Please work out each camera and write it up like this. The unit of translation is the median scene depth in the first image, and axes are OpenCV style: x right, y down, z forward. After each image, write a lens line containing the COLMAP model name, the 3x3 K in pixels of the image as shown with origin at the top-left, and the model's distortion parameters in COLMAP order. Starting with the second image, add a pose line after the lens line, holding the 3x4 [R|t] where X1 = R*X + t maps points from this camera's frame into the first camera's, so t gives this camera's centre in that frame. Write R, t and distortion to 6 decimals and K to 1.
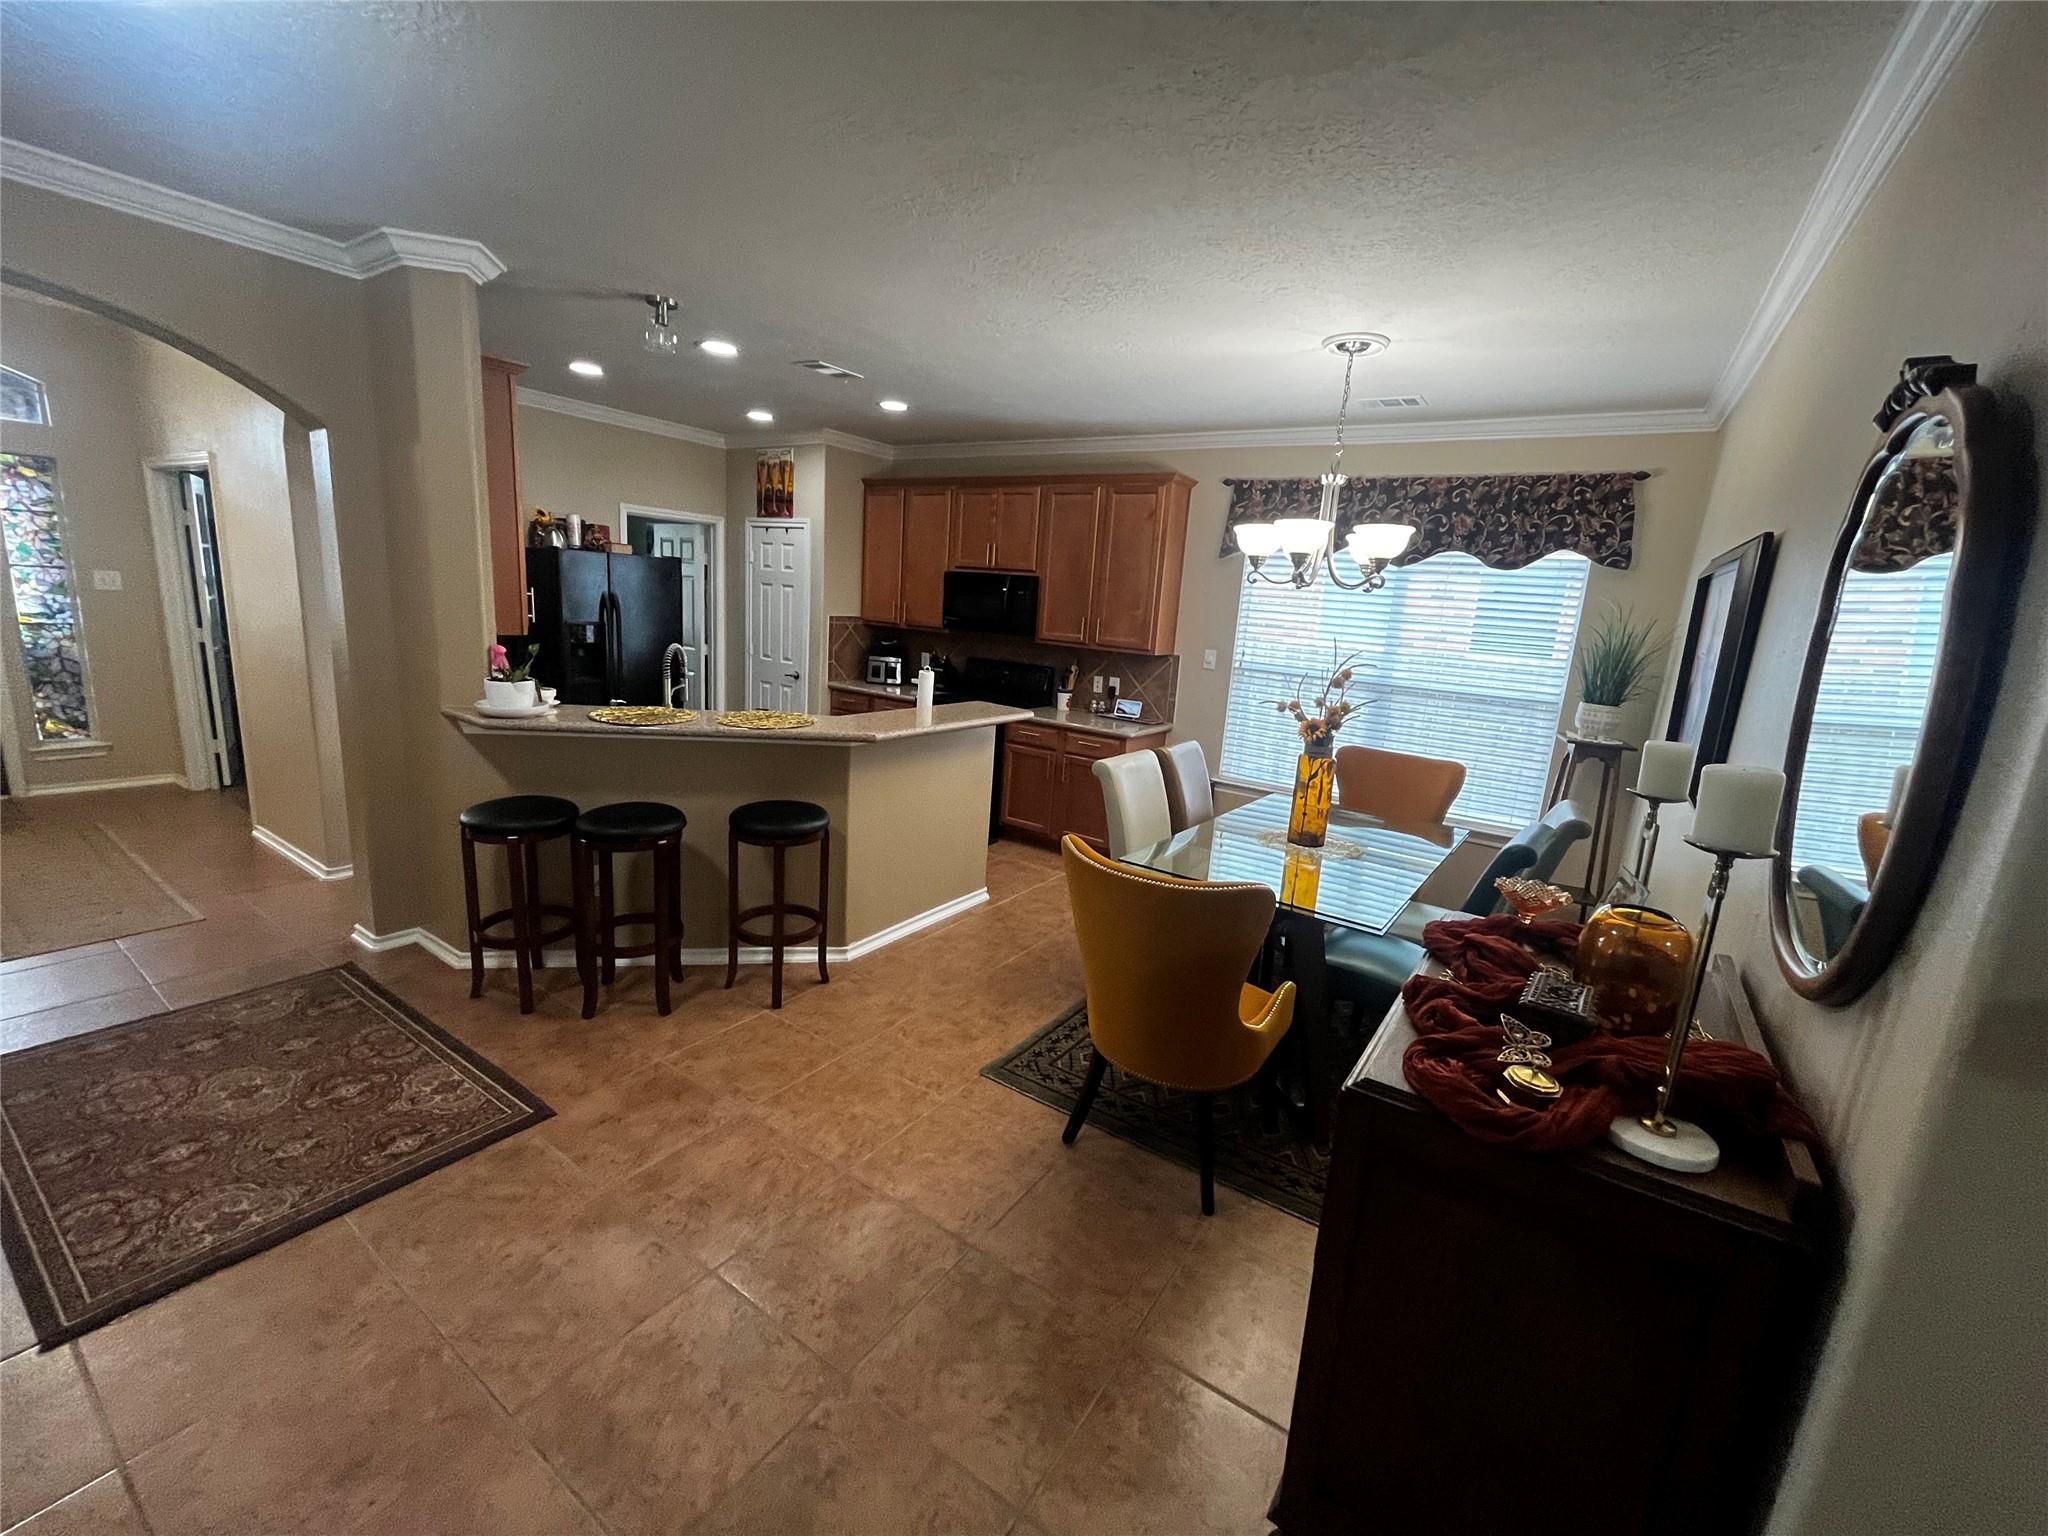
lens RADIAL K [[828.3, 0, 1022.3], [0, 828.3, 764.7], [0, 0, 1]] dist [-0.000621, -0.000155]
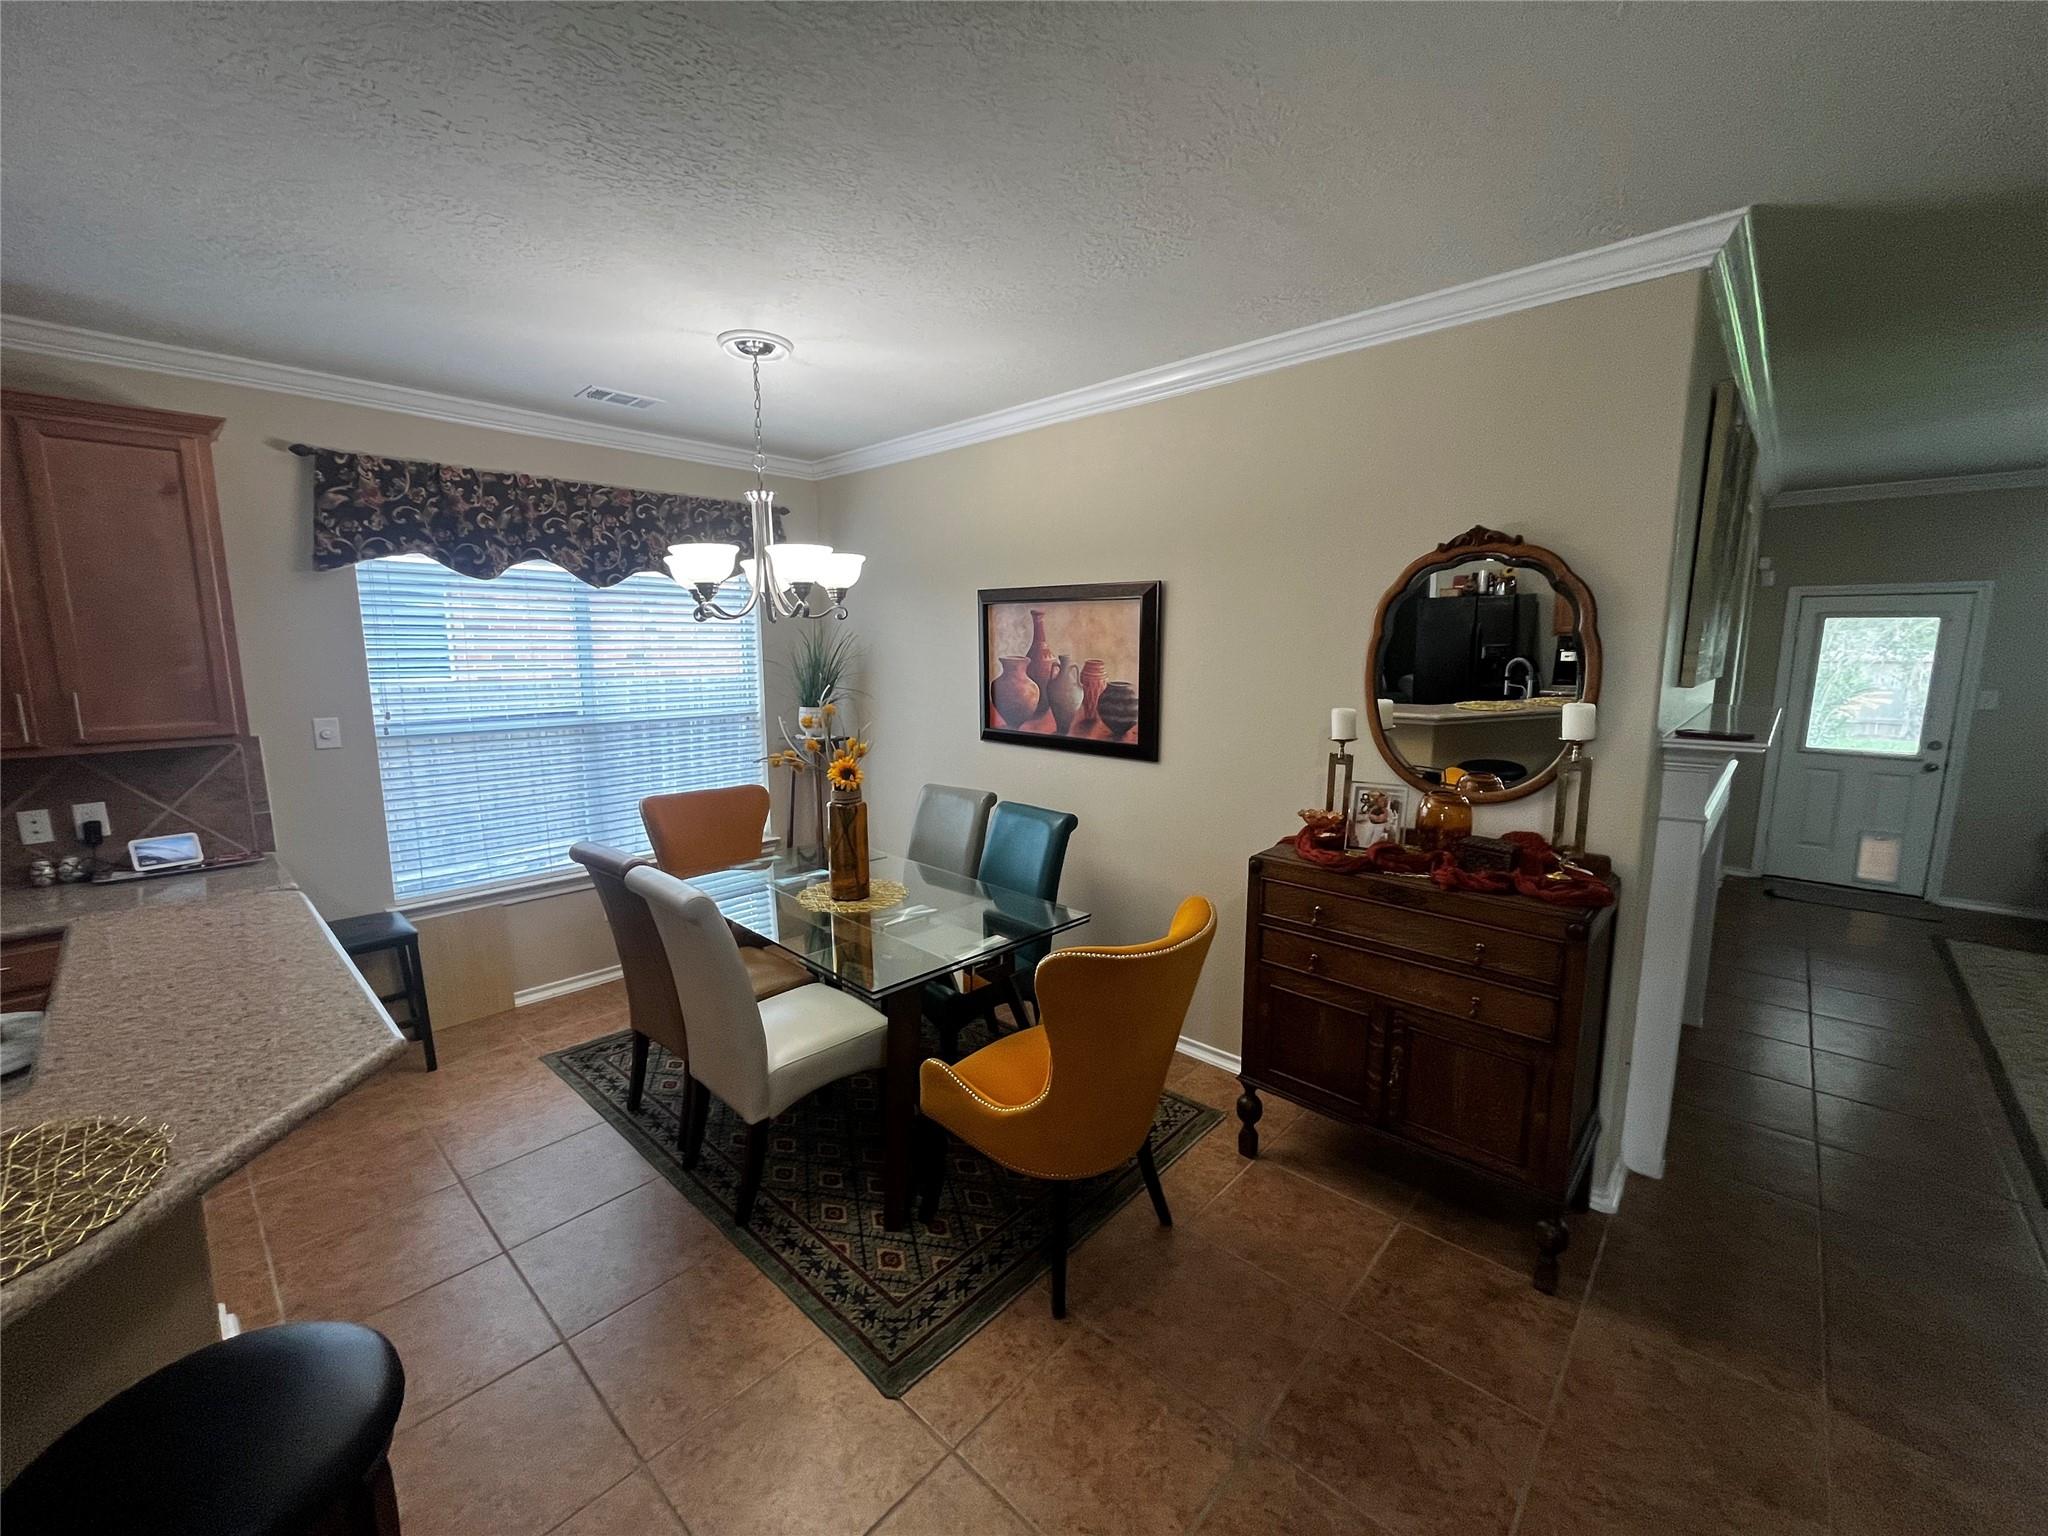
lens RADIAL K [[828.3, 0, 1022.3], [0, 828.3, 764.7], [0, 0, 1]] dist [-0.000621, -0.000155]
pose [[0.152888, -0.212919, 0.965034, -0.319035], [0.210285, 0.961160, 0.178749, -0.112163], [-0.965611, 0.175603, 0.191724, 0.402926]]
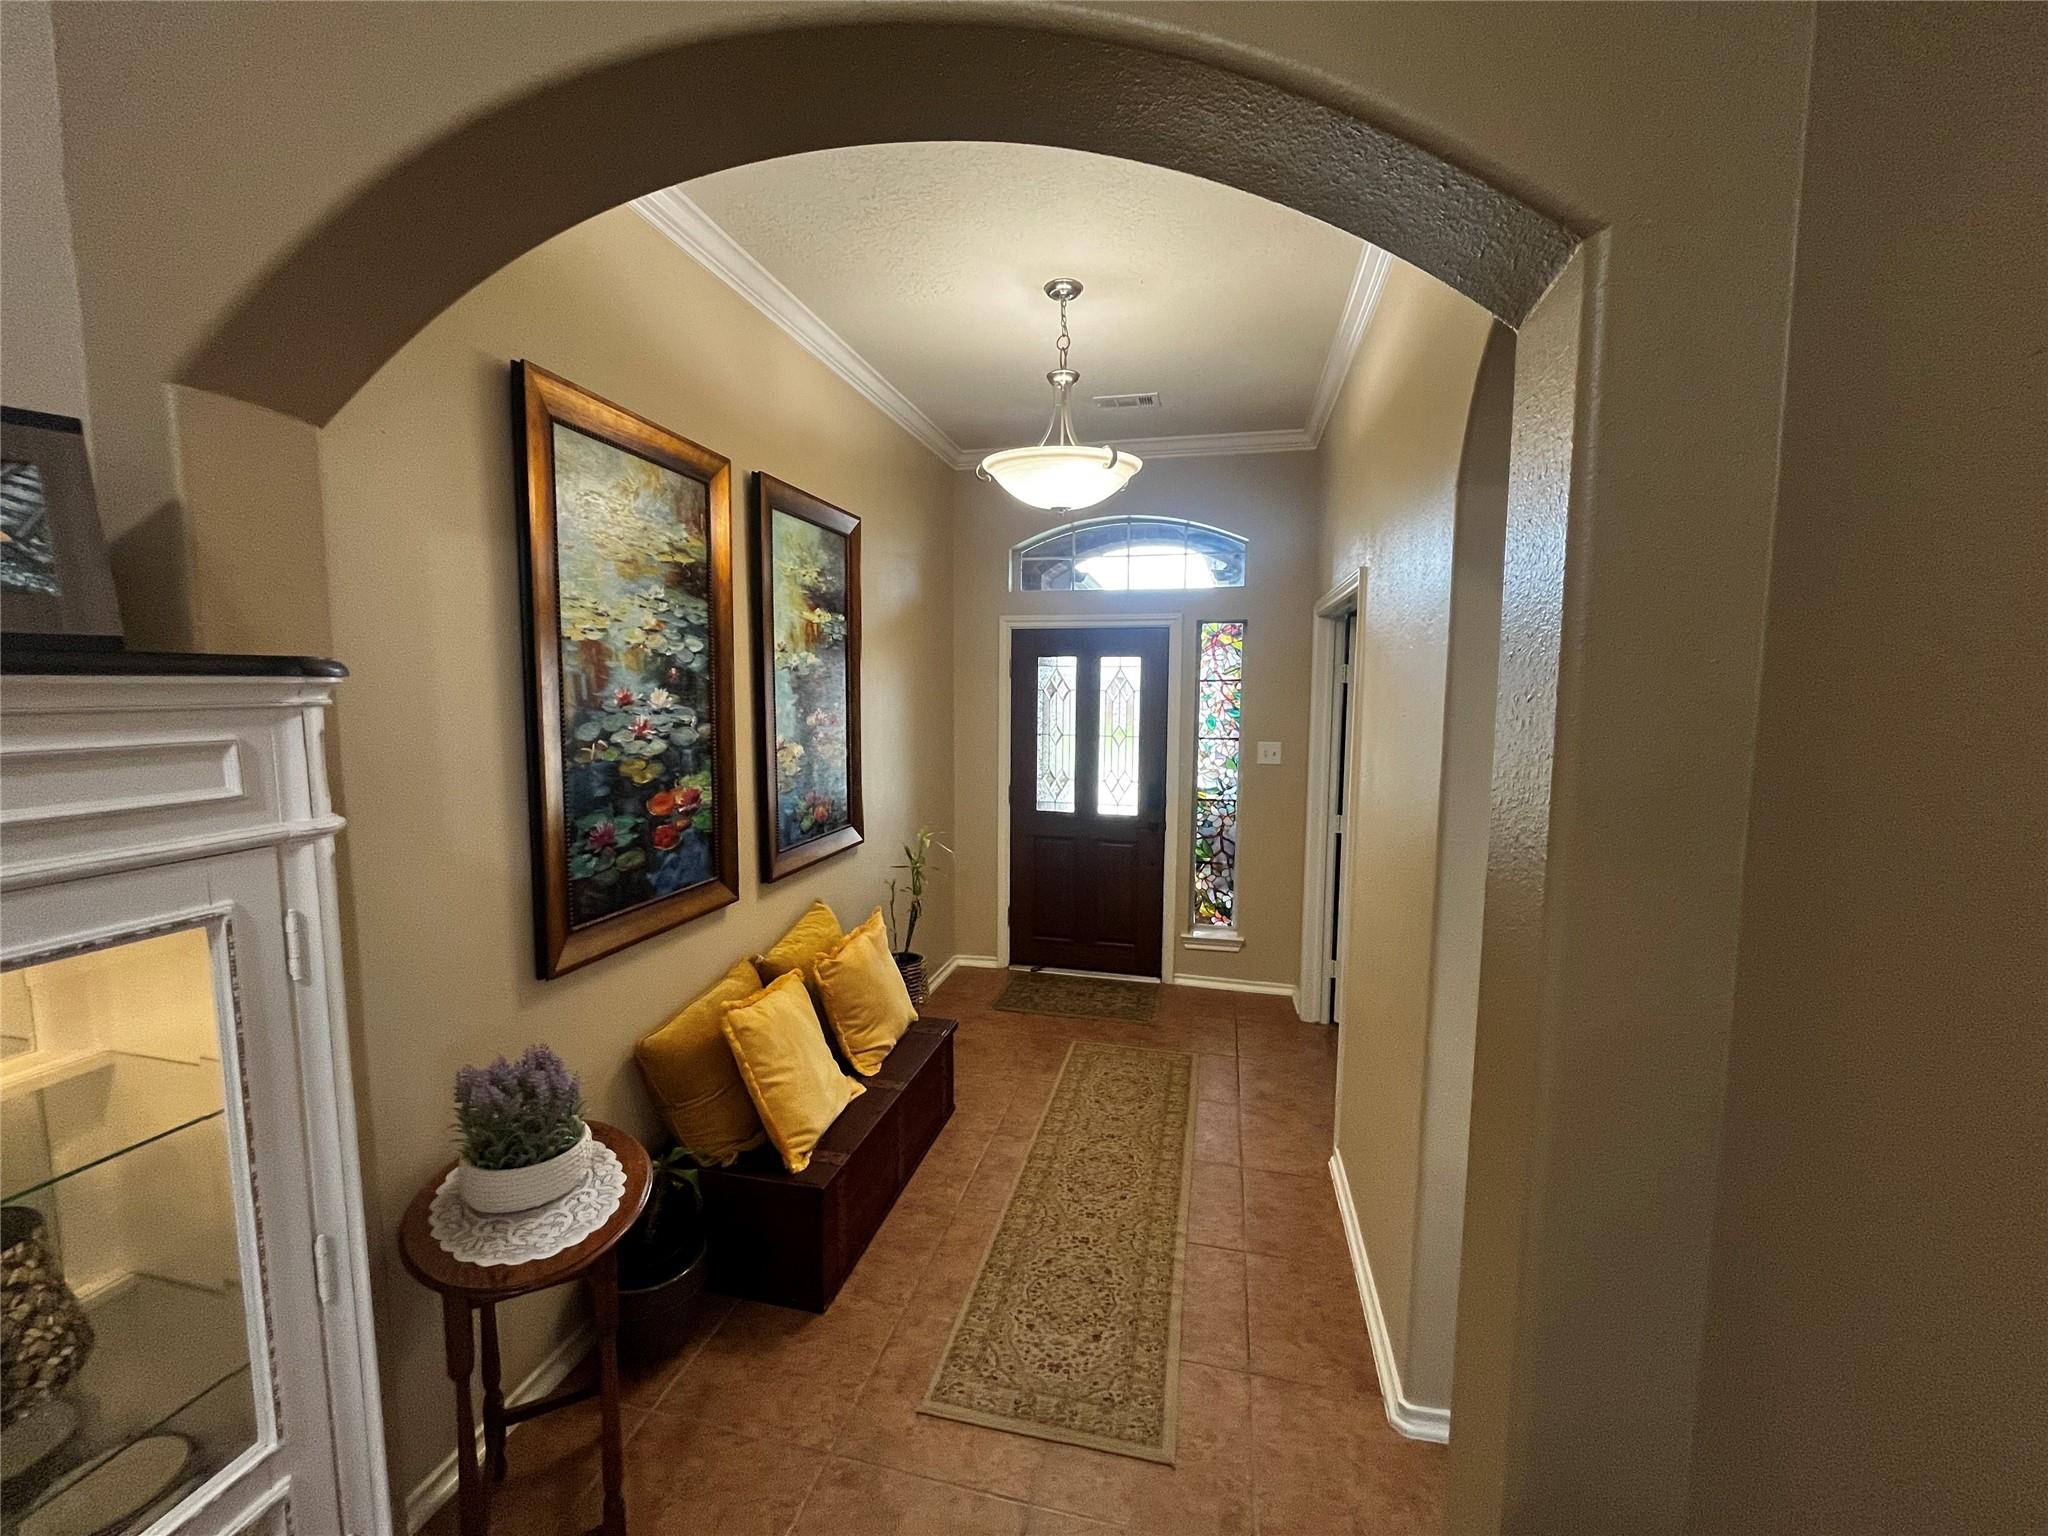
lens RADIAL K [[828.3, 0, 1022.3], [0, 828.3, 764.7], [0, 0, 1]] dist [-0.000621, -0.000155]
pose [[0.352737, 0.019352, -0.935522, -0.415668], [-0.171612, 0.984166, -0.044348, -0.136256], [0.919851, 0.176190, 0.350473, 0.493333]]
